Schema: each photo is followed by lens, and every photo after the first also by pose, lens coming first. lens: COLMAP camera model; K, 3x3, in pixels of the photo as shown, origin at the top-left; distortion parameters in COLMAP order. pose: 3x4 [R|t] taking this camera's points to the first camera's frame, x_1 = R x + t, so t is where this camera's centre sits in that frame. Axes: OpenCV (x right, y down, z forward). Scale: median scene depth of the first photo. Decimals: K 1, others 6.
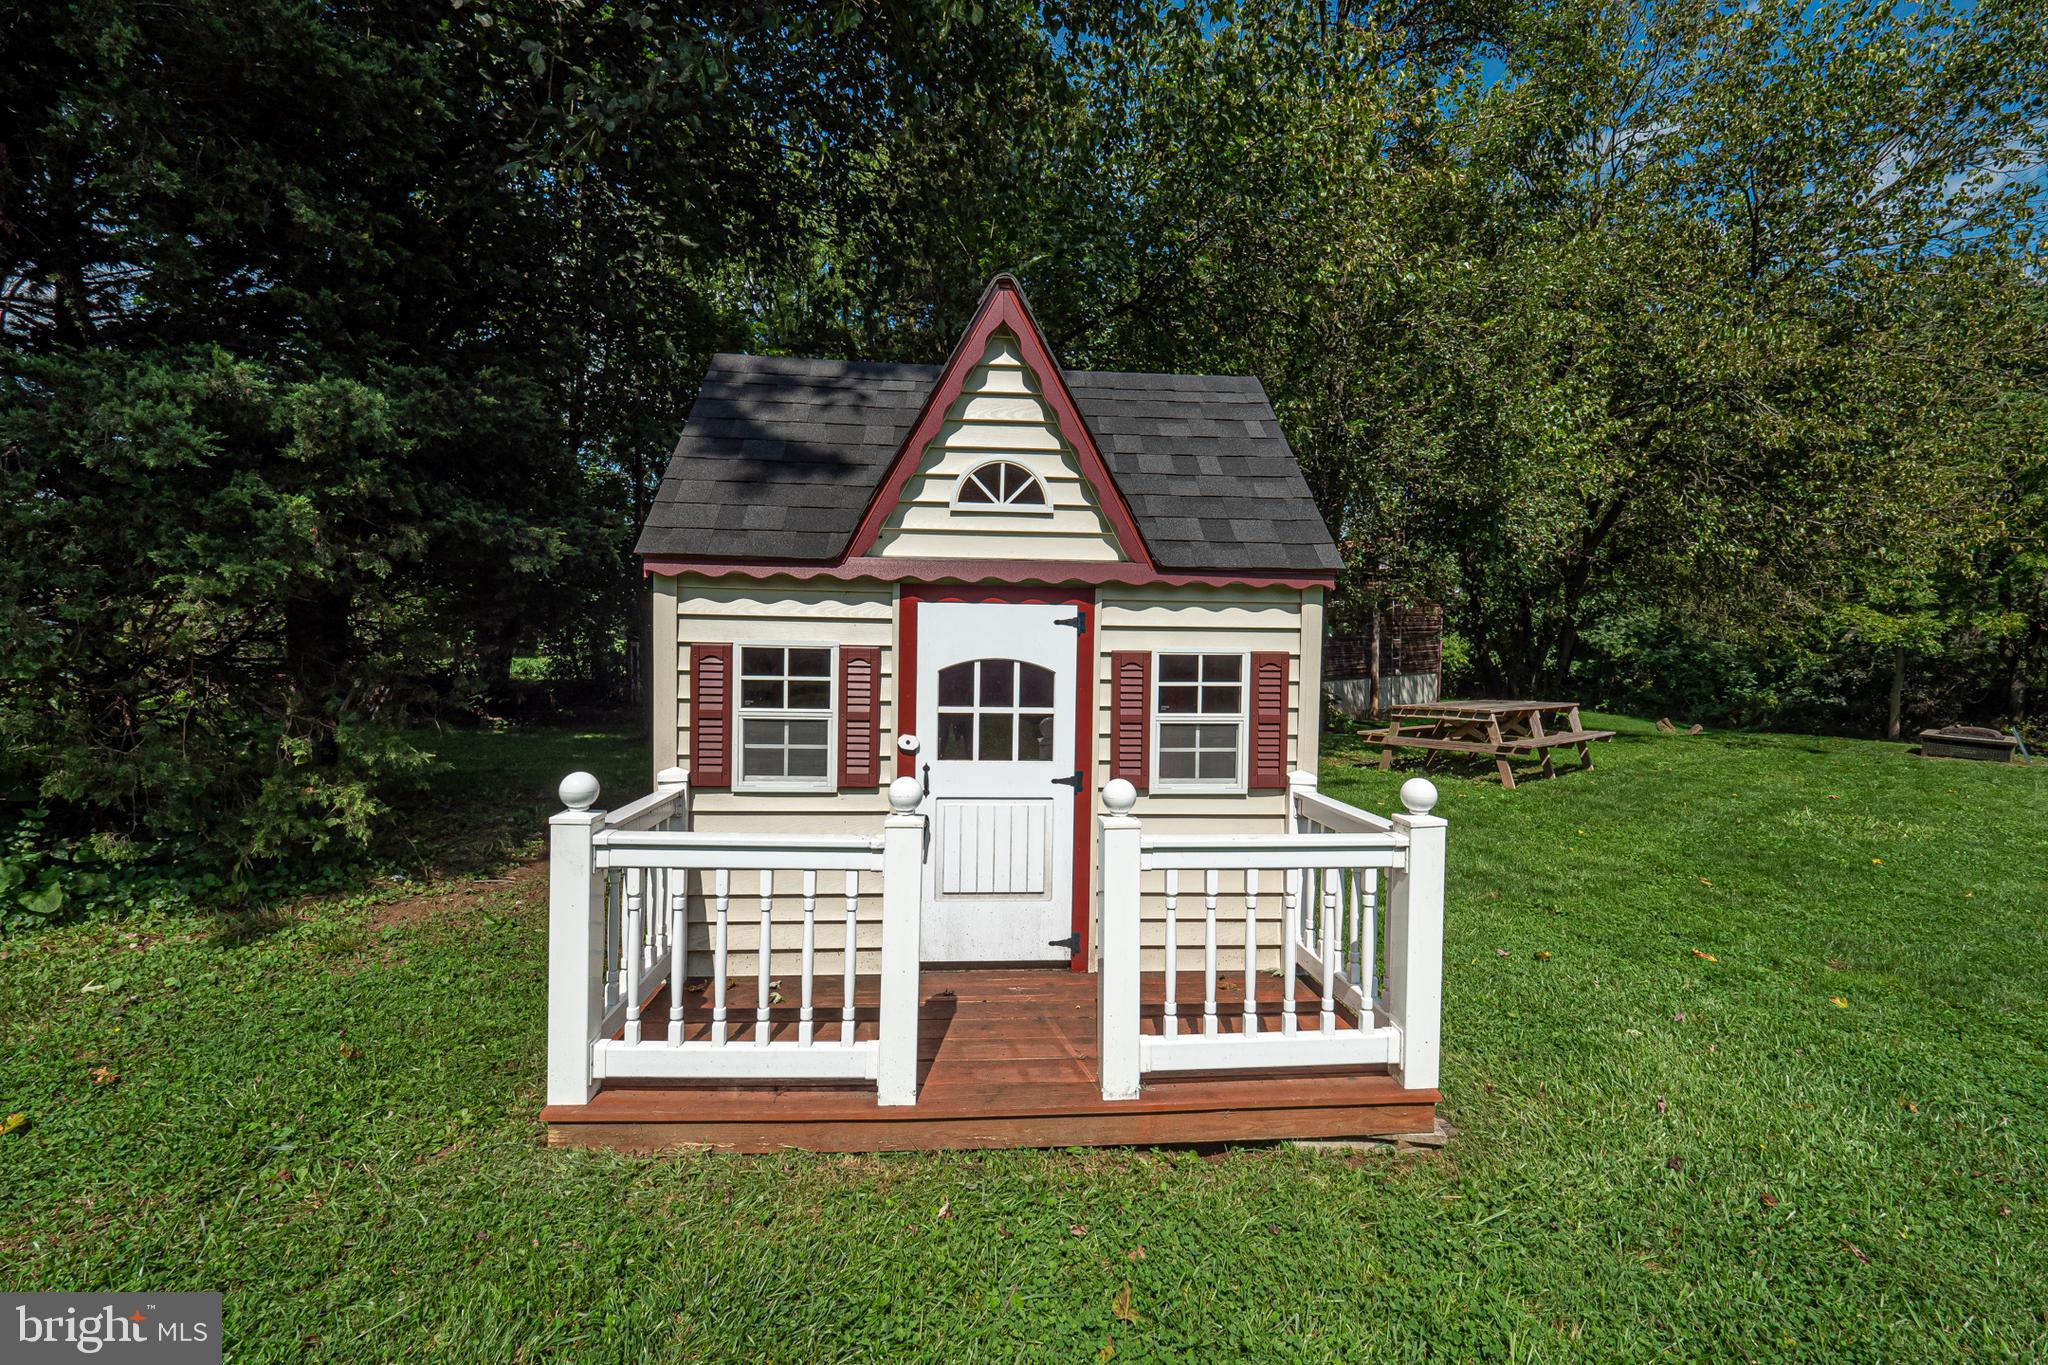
lens RADIAL K [[858.4, 0, 1021.7], [0, 858.4, 666.8], [0, 0, 1]] dist [0.010727, -0.012848]
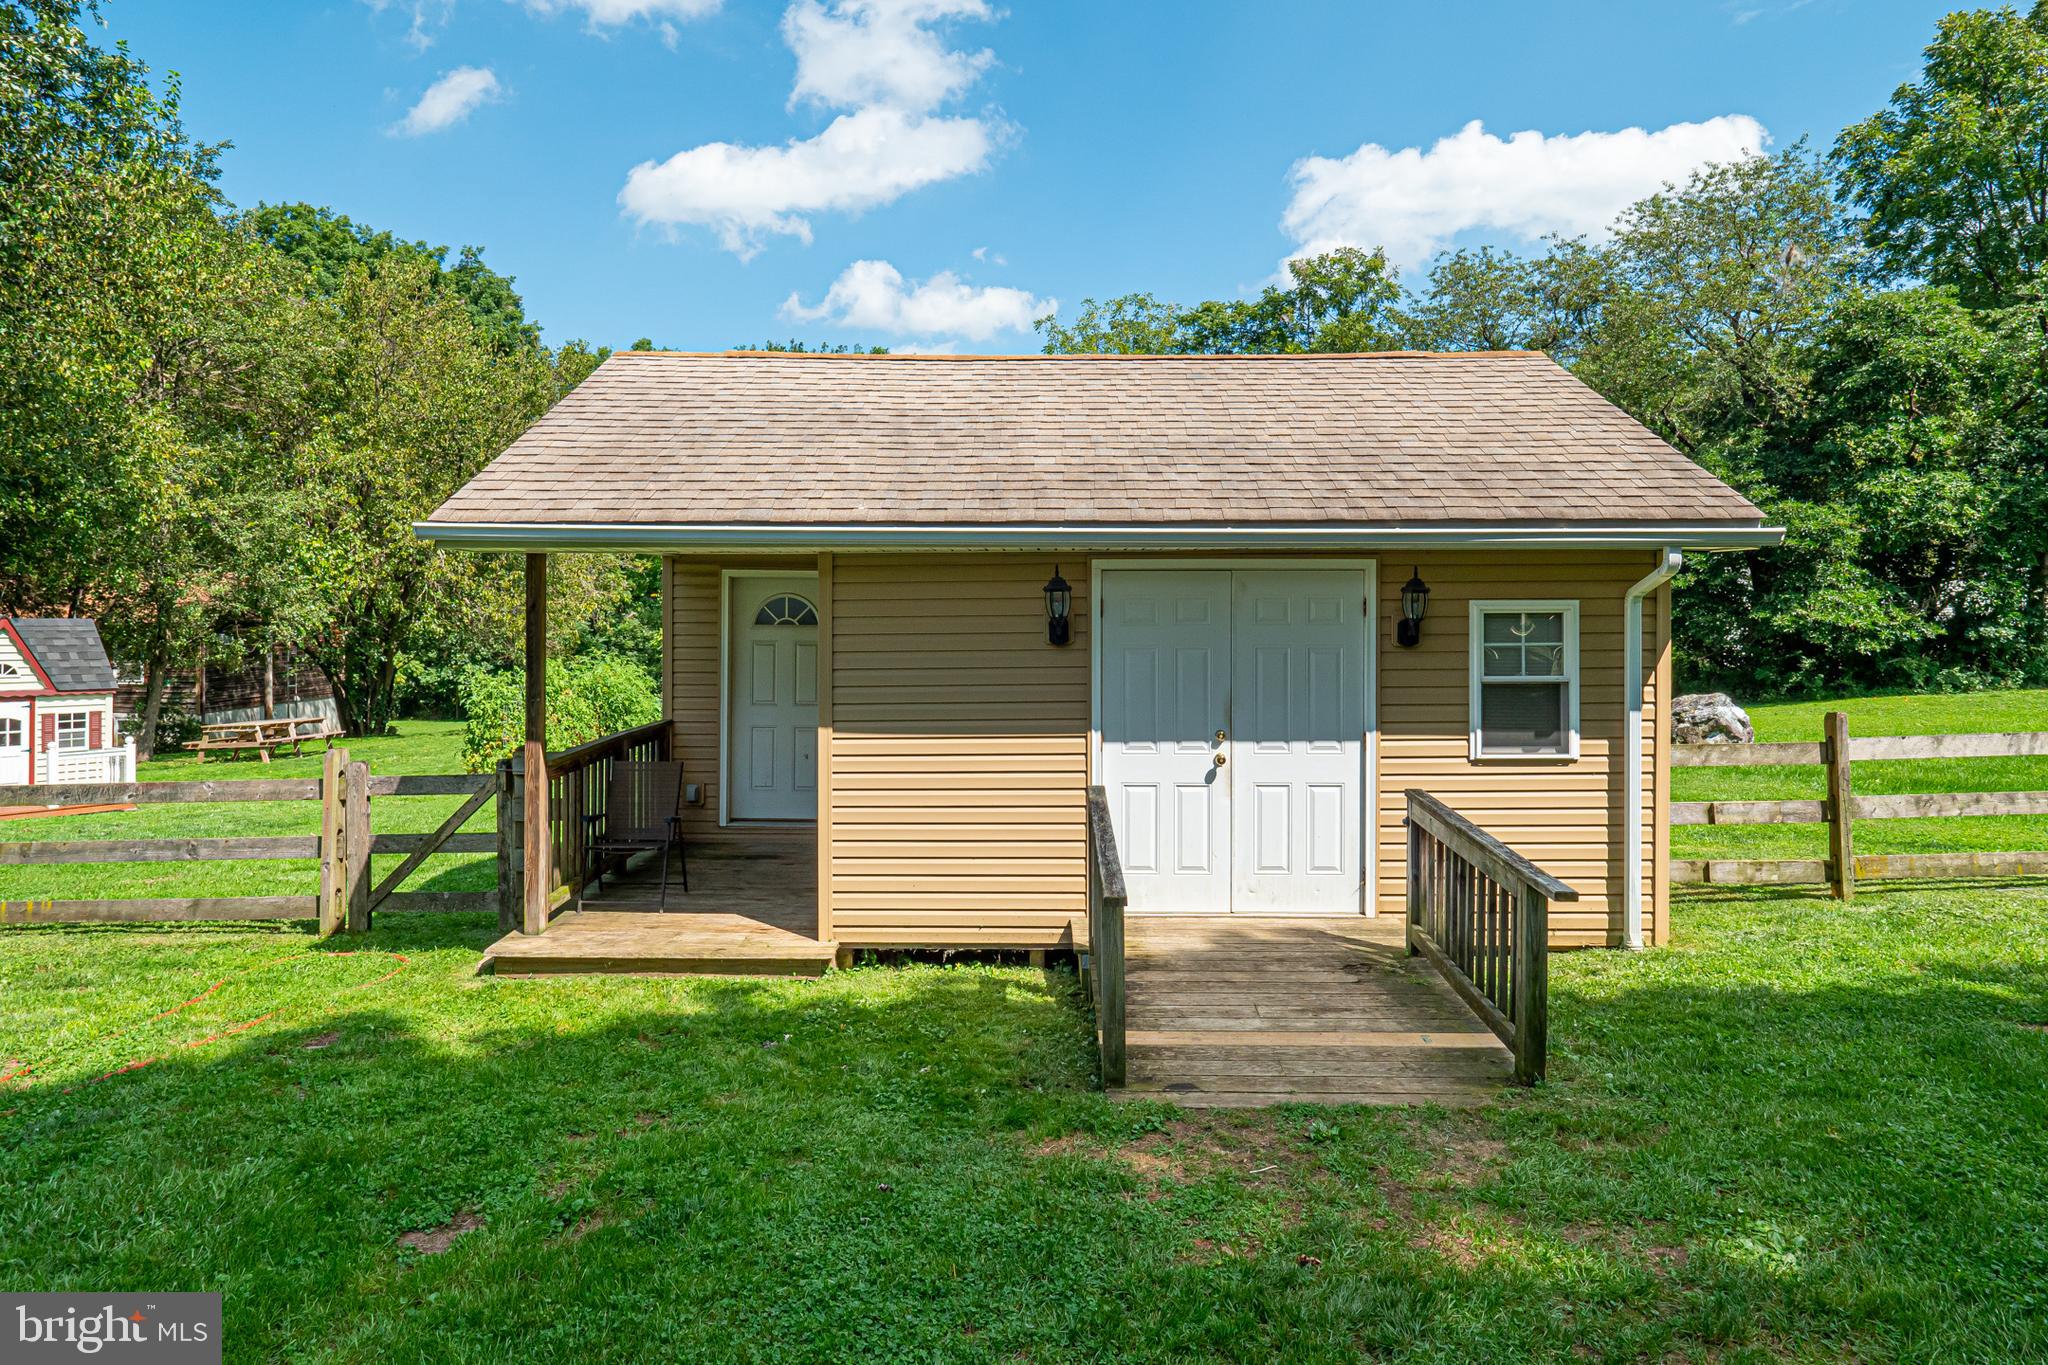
lens RADIAL K [[1185.8, 0, 1030.7], [0, 1185.8, 616.0], [0, 0, 1]] dist [-0.004794, -0.000814]
pose [[0.624140, -0.006940, 0.781282, -1.179330], [0.048260, 0.998394, -0.029685, -0.080124], [-0.779820, 0.056233, 0.623472, -5.377250]]
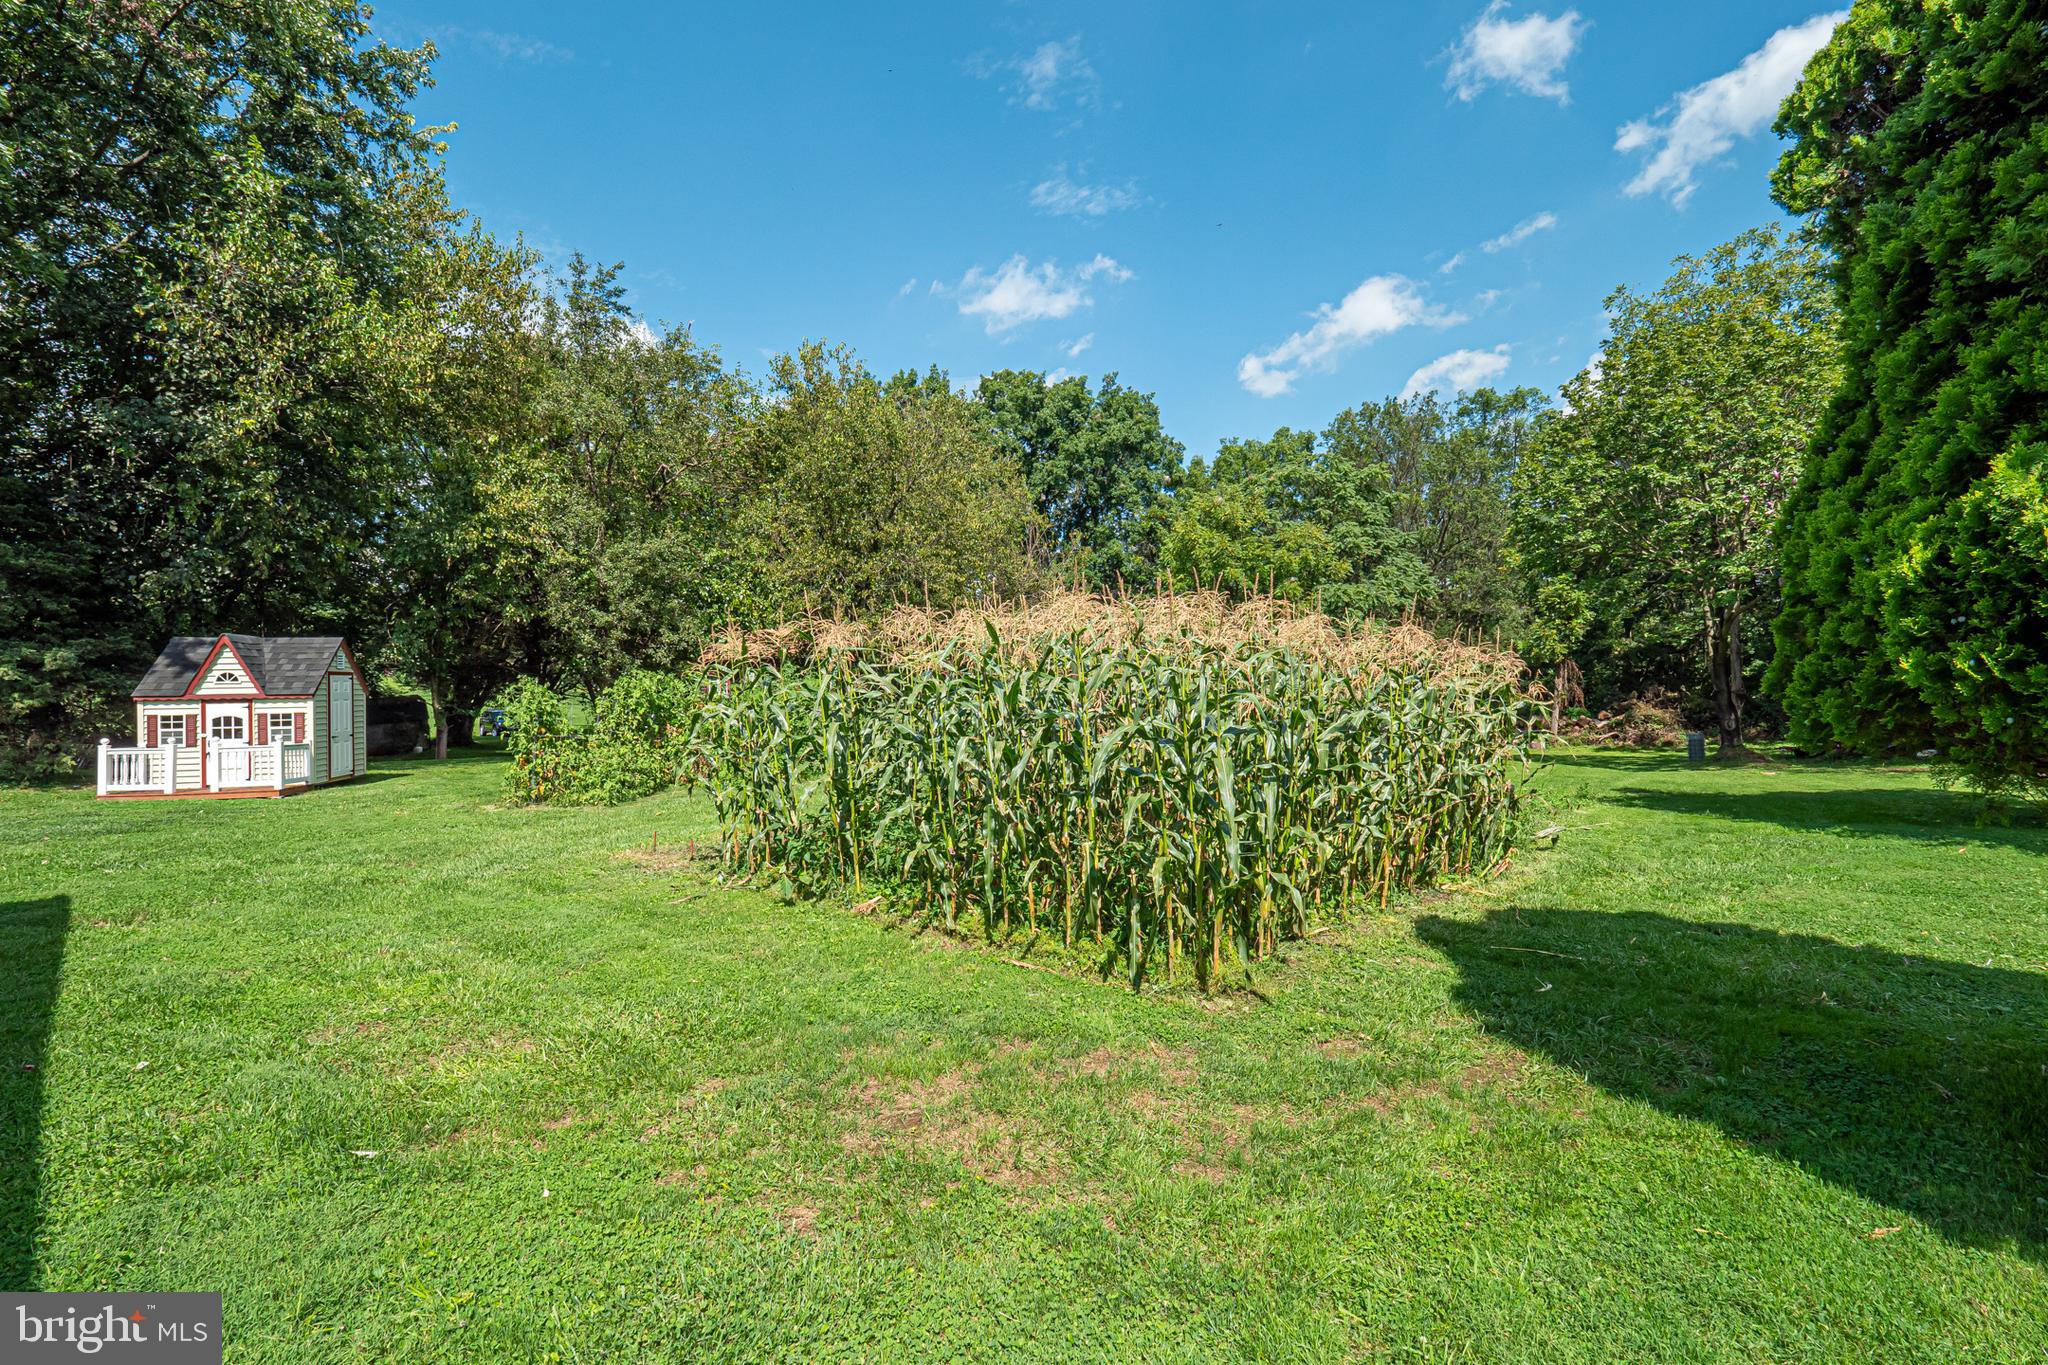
lens RADIAL K [[858.4, 0, 1021.7], [0, 858.4, 666.8], [0, 0, 1]] dist [0.010727, -0.012848]
pose [[0.983635, -0.025298, 0.178389, 3.204095], [0.034742, 0.998144, -0.050016, 0.100798], [-0.176792, 0.055396, 0.982688, -4.073168]]
